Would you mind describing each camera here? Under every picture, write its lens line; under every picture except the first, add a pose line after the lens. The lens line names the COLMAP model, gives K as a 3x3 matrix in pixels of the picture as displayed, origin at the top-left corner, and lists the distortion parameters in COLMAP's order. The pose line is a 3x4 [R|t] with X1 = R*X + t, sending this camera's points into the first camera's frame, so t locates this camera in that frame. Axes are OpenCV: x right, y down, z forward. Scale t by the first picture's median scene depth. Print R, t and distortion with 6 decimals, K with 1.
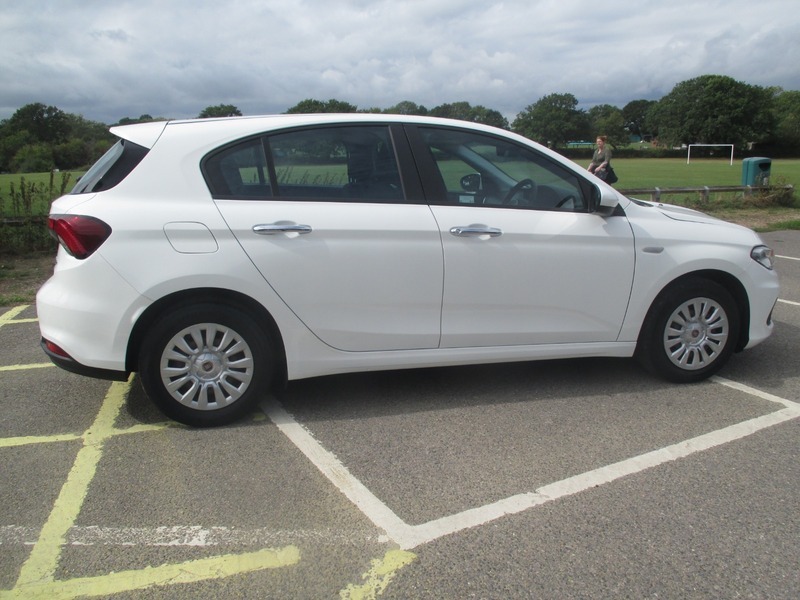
lens RADIAL K [[677.6, 0, 399.9], [0, 677.6, 306.6], [0, 0, 1]] dist [-0.037164, 0.002920]
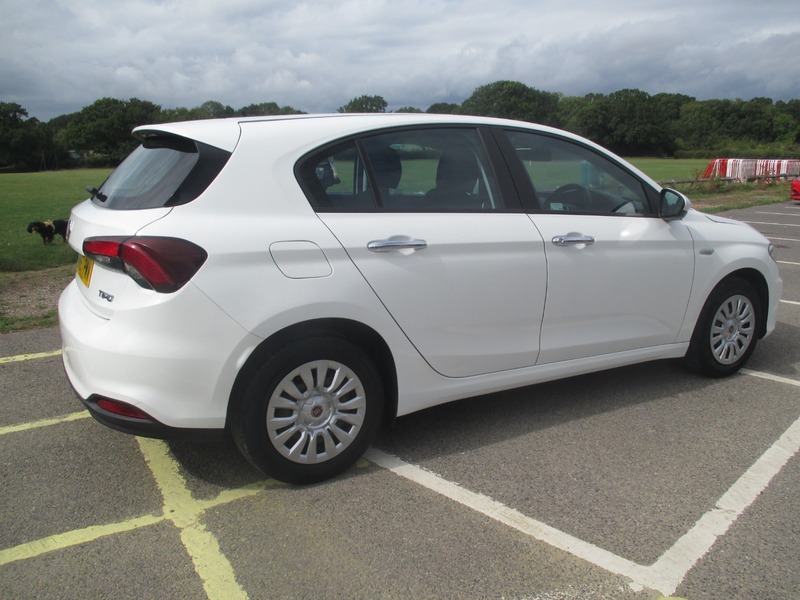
lens RADIAL K [[677.6, 0, 398.1], [0, 677.6, 308.2], [0, 0, 1]] dist [-0.037164, 0.002920]
pose [[0.960981, -0.061427, 0.269707, -0.390745], [0.061223, 0.998082, 0.009179, -0.039665], [-0.269753, 0.007692, 0.962899, 0.154885]]
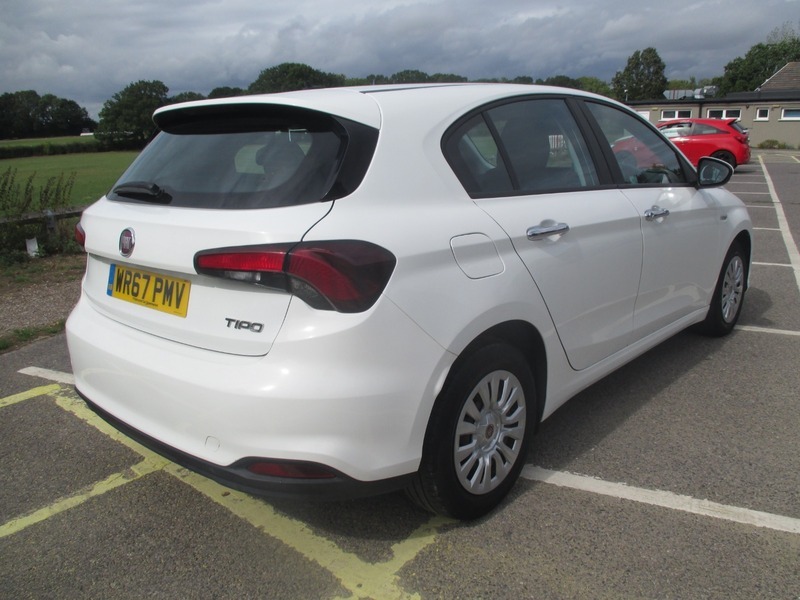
lens RADIAL K [[677.6, 0, 402.9], [0, 677.6, 311.3], [0, 0, 1]] dist [-0.037164, 0.002920]
pose [[0.826107, -0.168635, 0.537689, -0.698755], [0.156346, 0.985303, 0.068809, -0.097757], [-0.541390, 0.027222, 0.840331, 0.423518]]
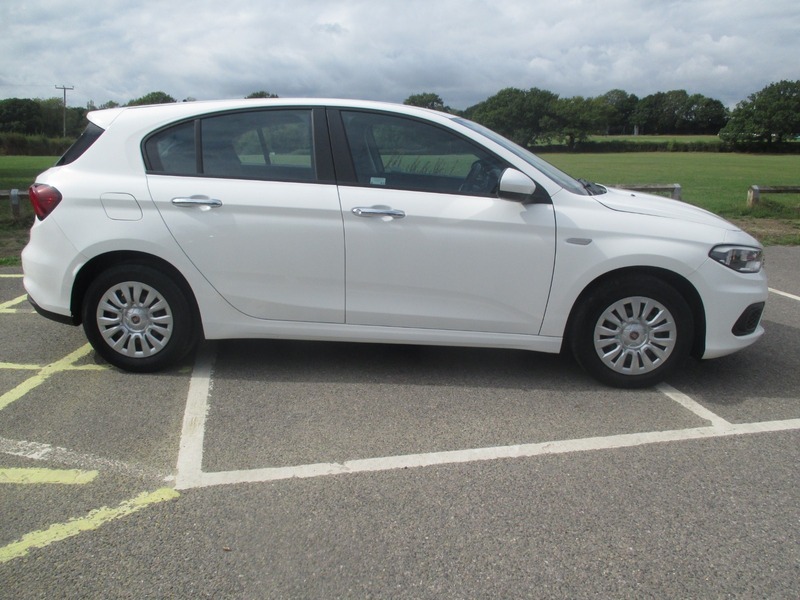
lens RADIAL K [[677.6, 0, 400.8], [0, 677.6, 305.0], [0, 0, 1]] dist [-0.037164, 0.002920]
pose [[0.955221, 0.080929, -0.284610, 0.453035], [-0.077215, 0.996719, 0.024267, 0.001045], [0.285640, -0.001205, 0.958336, 0.028129]]
